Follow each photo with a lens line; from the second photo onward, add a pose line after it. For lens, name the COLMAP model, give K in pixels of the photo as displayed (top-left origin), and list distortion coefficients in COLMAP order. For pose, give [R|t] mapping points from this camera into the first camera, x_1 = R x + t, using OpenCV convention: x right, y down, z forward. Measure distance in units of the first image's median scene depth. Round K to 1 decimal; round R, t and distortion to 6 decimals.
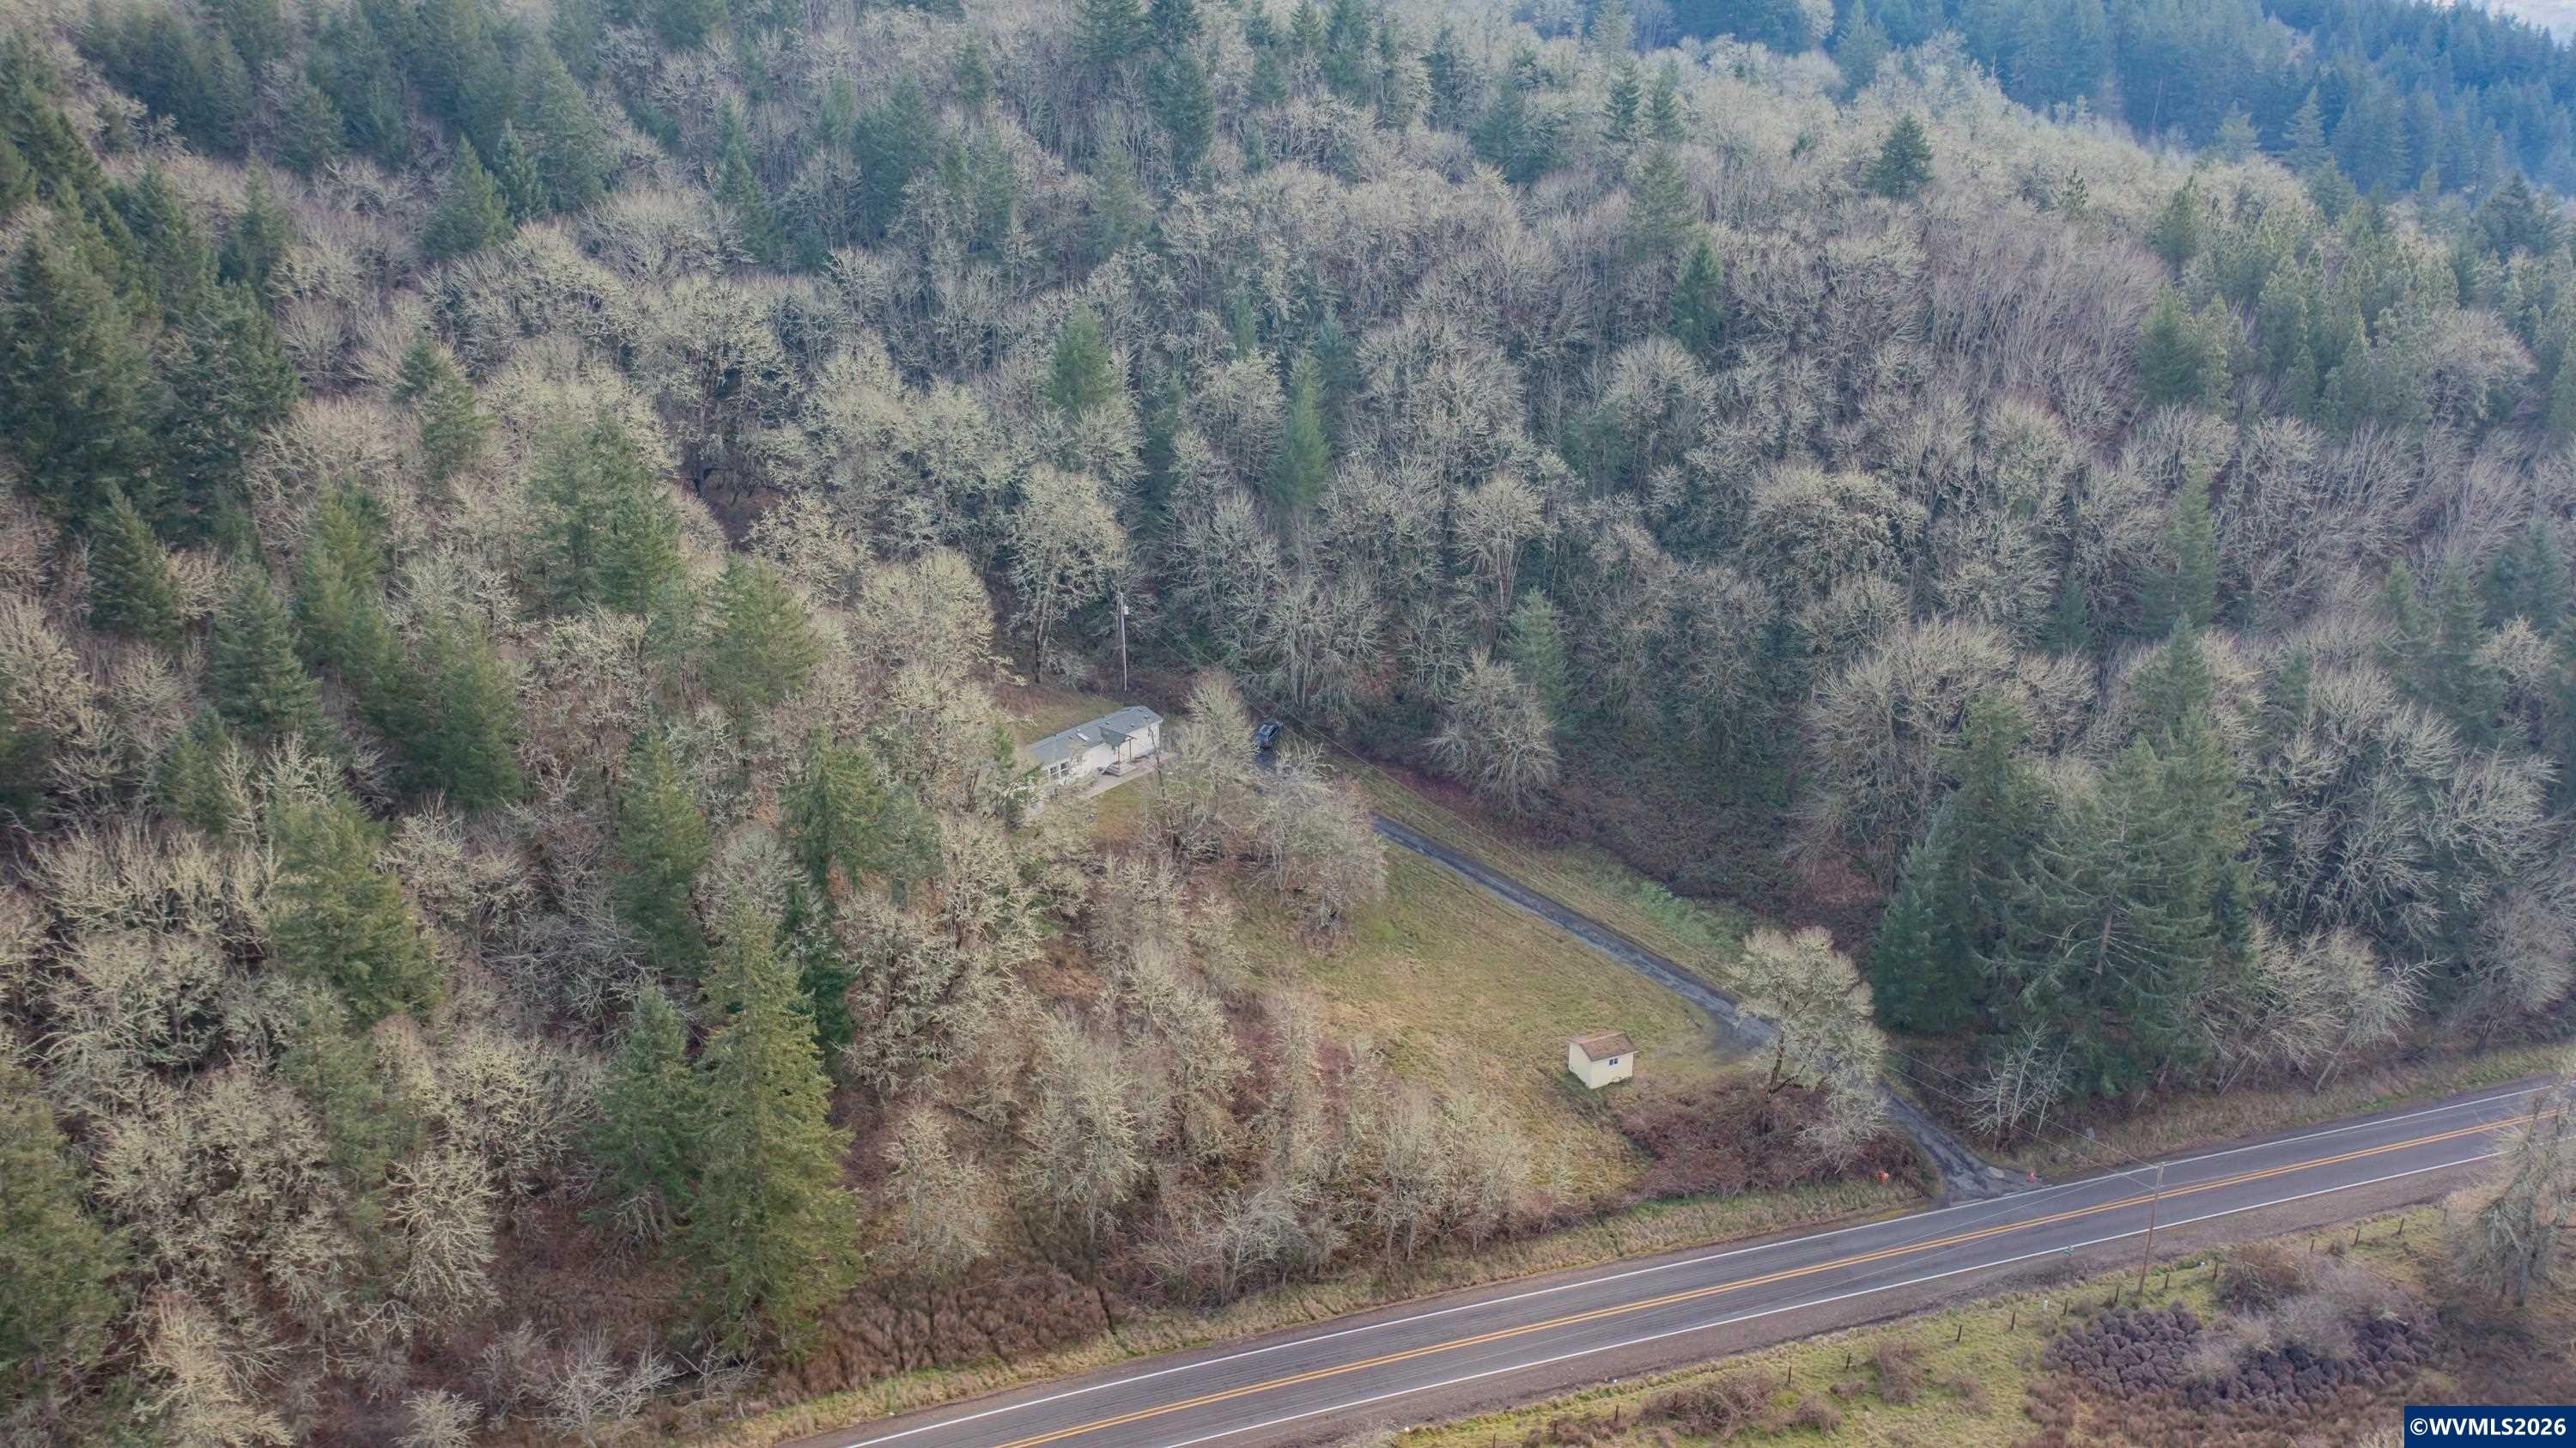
lens RADIAL K [[2127.7, 0, 1287.2], [0, 2127.7, 737.2], [0, 0, 1]] dist [0.000036, -0.000646]
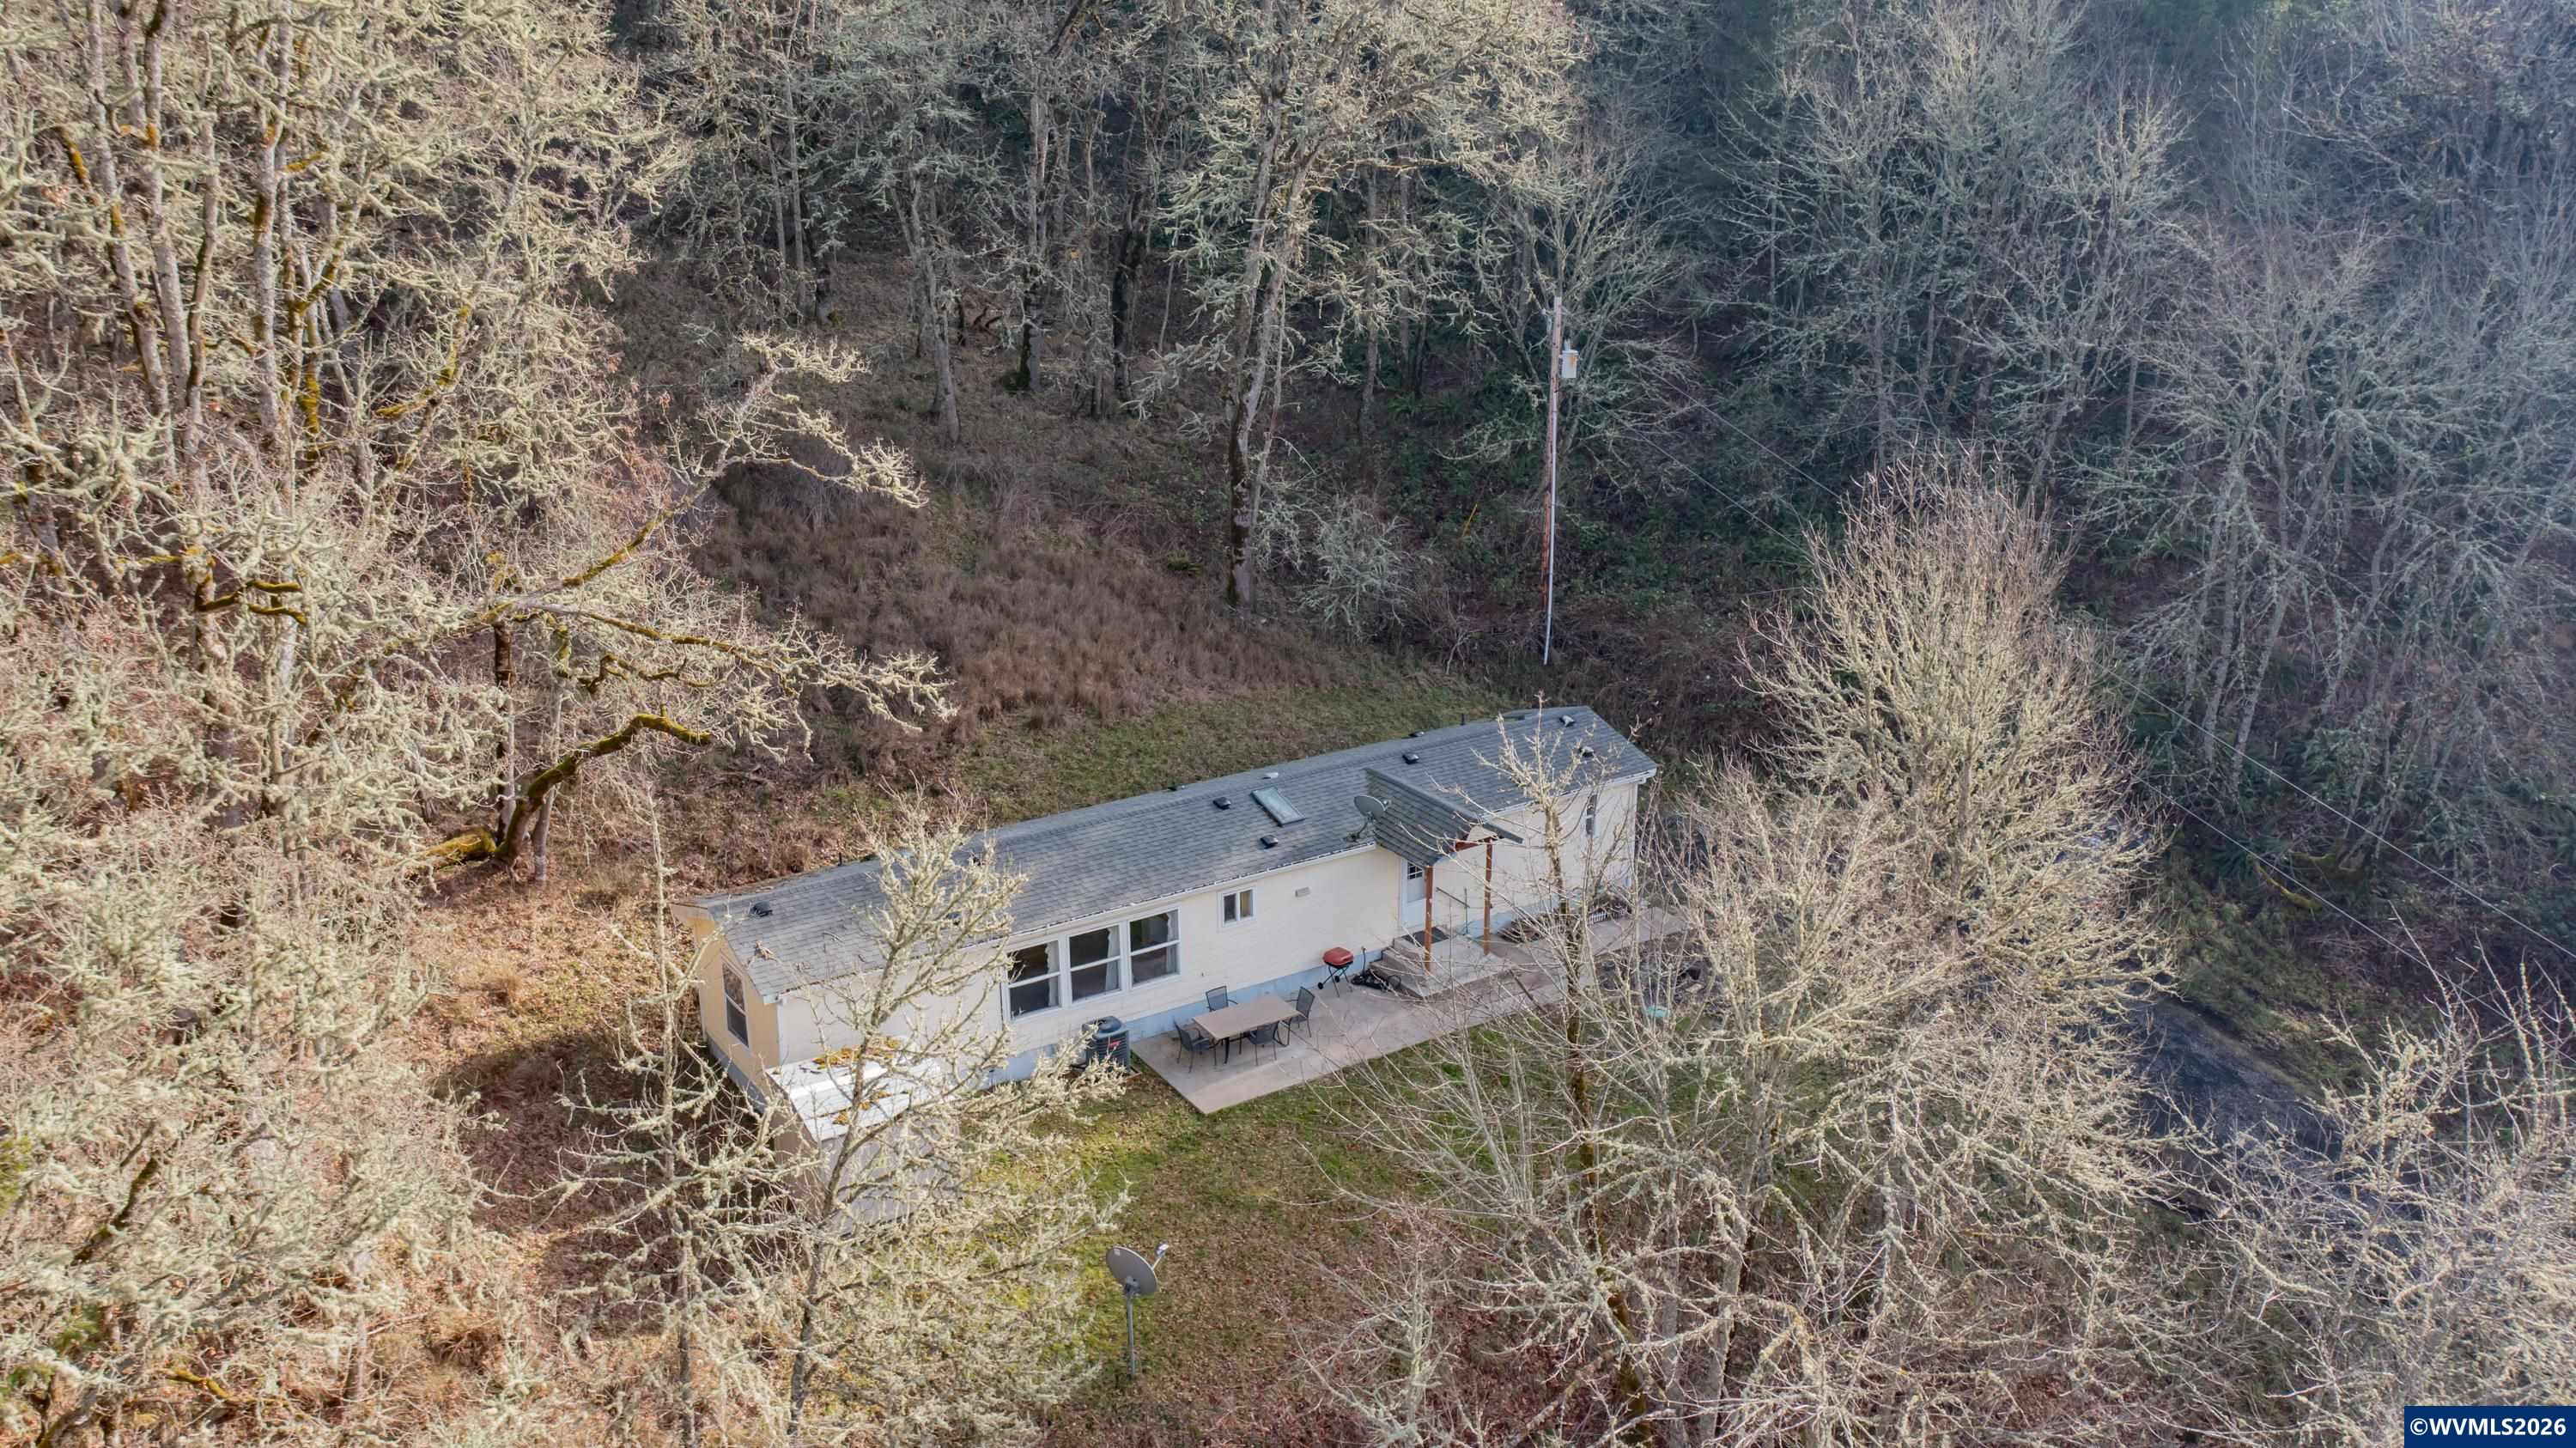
lens RADIAL K [[2127.7, 0, 1287.2], [0, 2127.7, 737.2], [0, 0, 1]] dist [0.000036, -0.000646]
pose [[0.961298, 0.092282, -0.259595, -0.034293], [-0.101116, 0.994656, -0.020854, -0.002588], [0.256283, 0.046296, 0.965492, 0.714722]]
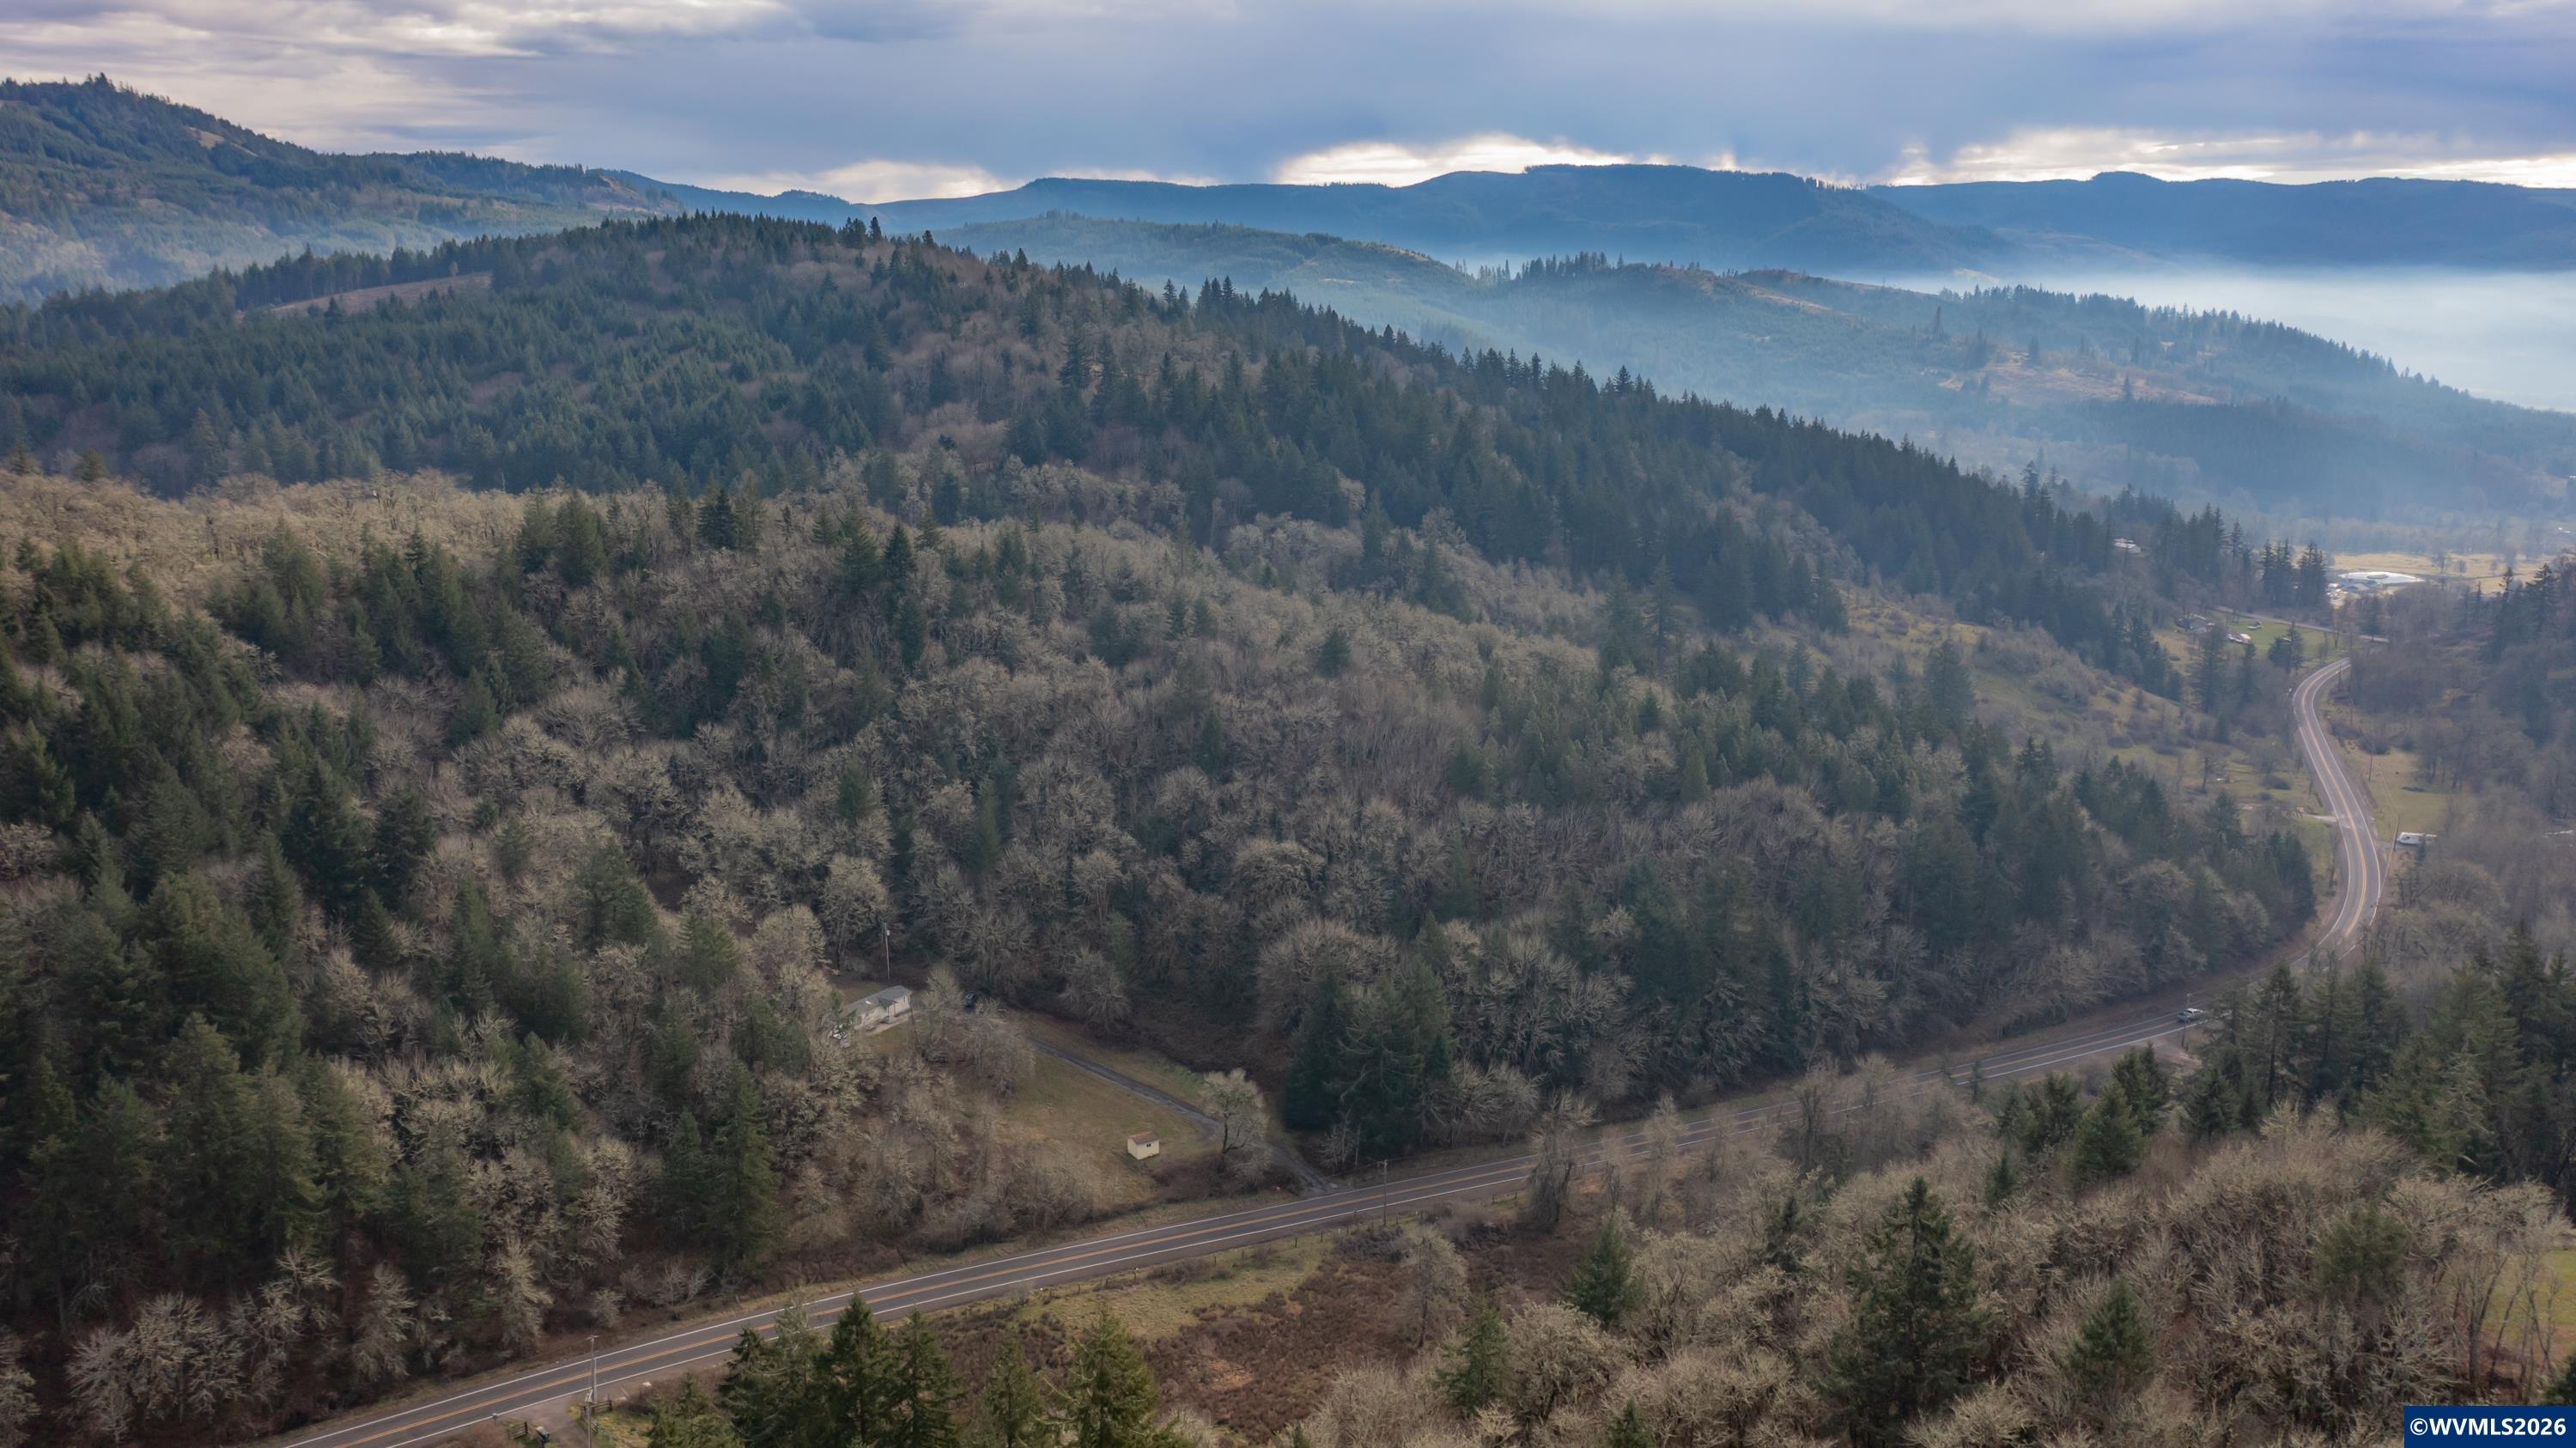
lens RADIAL K [[2127.7, 0, 1287.2], [0, 2127.7, 737.2], [0, 0, 1]] dist [0.000036, -0.000646]
pose [[0.989624, -0.029845, 0.140546, 0.008848], [0.050753, 0.987741, -0.147620, 0.056653], [-0.134417, 0.153221, 0.979007, -0.789102]]
